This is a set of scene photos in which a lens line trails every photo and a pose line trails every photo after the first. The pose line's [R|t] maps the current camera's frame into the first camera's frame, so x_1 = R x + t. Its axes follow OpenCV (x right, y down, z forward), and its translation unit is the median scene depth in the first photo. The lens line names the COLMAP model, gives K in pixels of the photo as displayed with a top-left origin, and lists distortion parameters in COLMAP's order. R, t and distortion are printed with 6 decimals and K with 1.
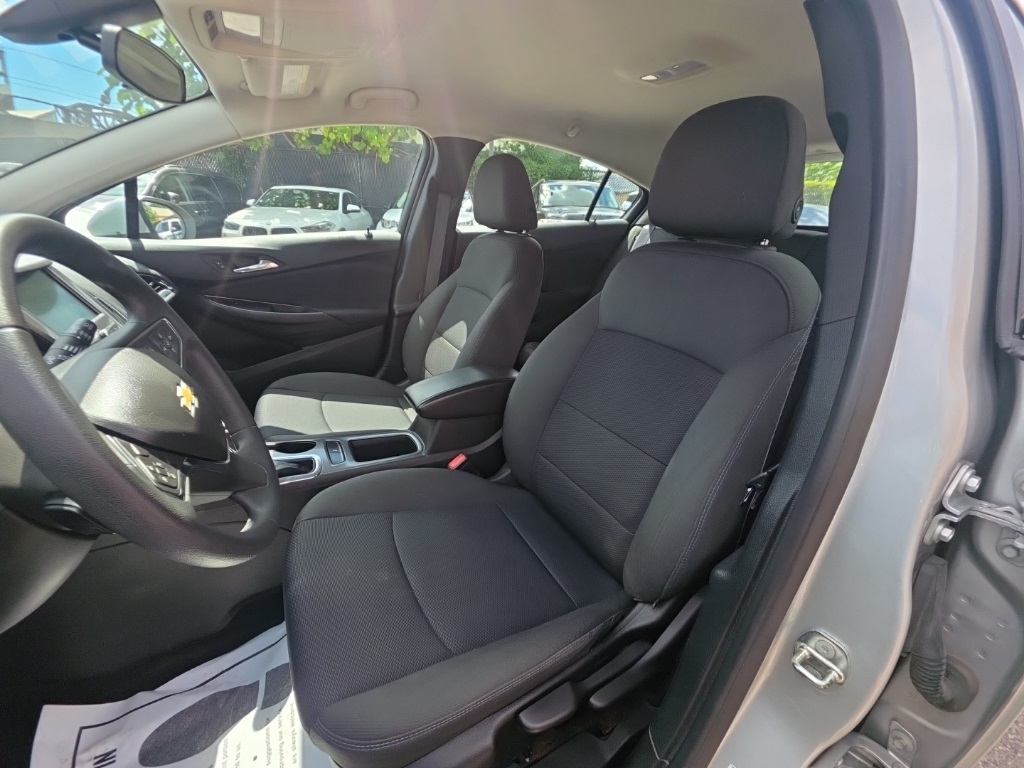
lens RADIAL K [[408.0, 0, 519.0], [0, 408.0, 376.5], [0, 0, 1]] dist [0.009866, -0.007198]
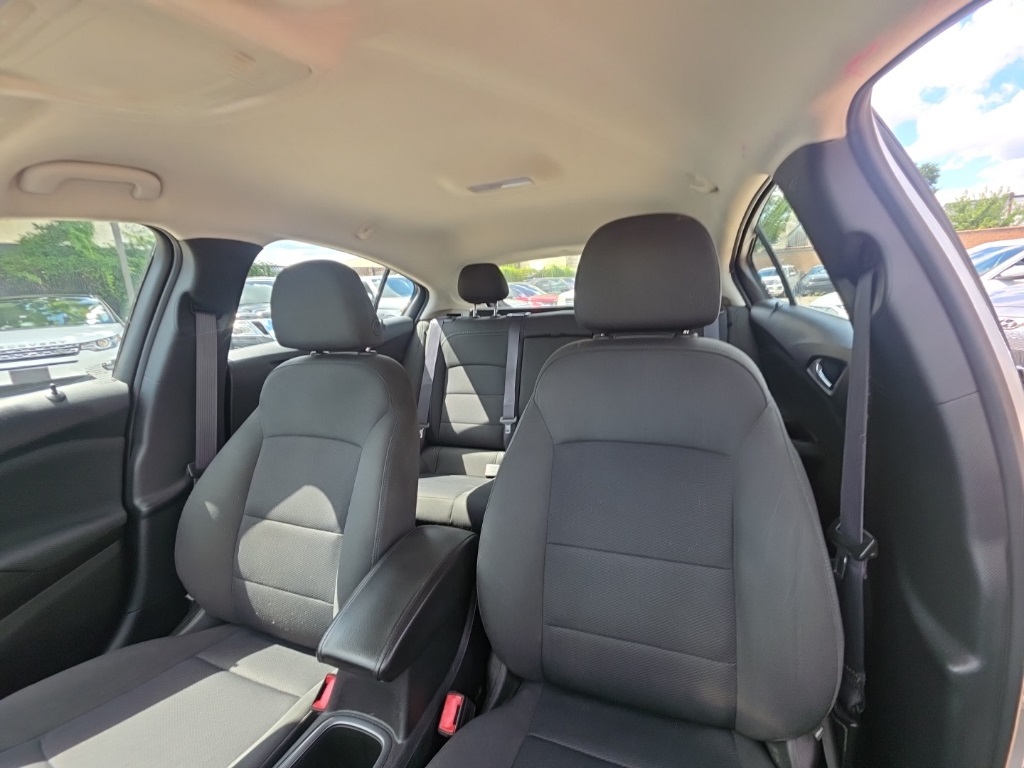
lens RADIAL K [[408.0, 0, 518.7], [0, 408.0, 375.6], [0, 0, 1]] dist [0.009866, -0.007198]
pose [[0.763243, -0.201964, 0.613735, -0.215984], [0.318119, 0.944243, -0.084888, -0.120277], [-0.562371, 0.260031, 0.784935, 0.186327]]
